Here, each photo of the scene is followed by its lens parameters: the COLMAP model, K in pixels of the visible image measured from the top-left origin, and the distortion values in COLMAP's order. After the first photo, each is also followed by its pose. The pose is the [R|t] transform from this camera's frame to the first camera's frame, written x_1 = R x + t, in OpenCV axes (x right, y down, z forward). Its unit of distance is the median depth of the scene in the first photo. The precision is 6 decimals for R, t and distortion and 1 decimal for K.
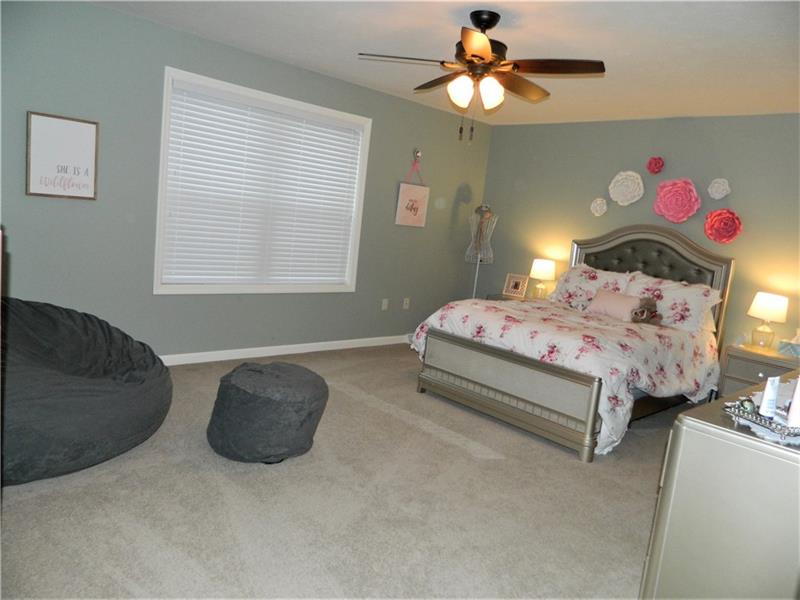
lens RADIAL K [[597.6, 0, 400.0], [0, 597.6, 300.0], [0, 0, 1]] dist [-0.002371, -0.000512]
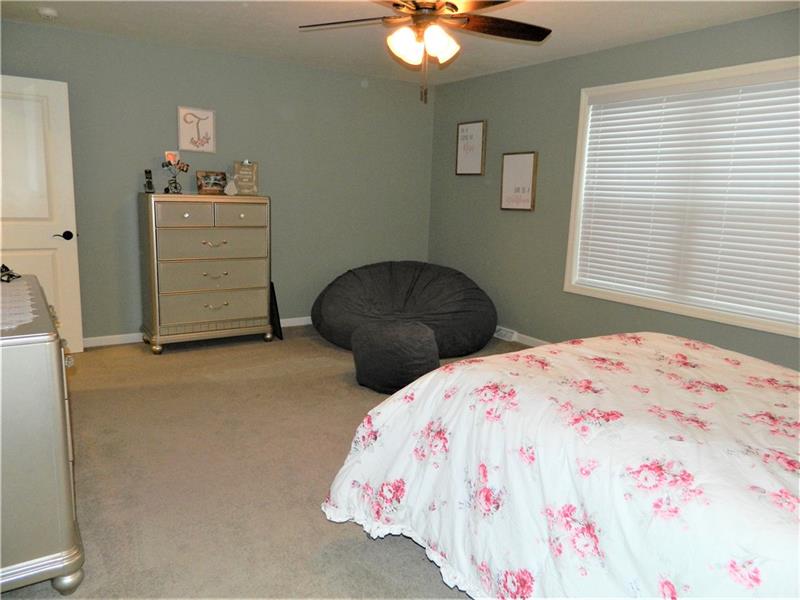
lens RADIAL K [[597.6, 0, 400.0], [0, 597.6, 300.0], [0, 0, 1]] dist [-0.002371, -0.000512]
pose [[-0.170499, 0.059369, -0.983568, 0.840094], [-0.188882, 0.977704, 0.091757, -0.043512], [0.967085, 0.201423, -0.155484, 0.975001]]
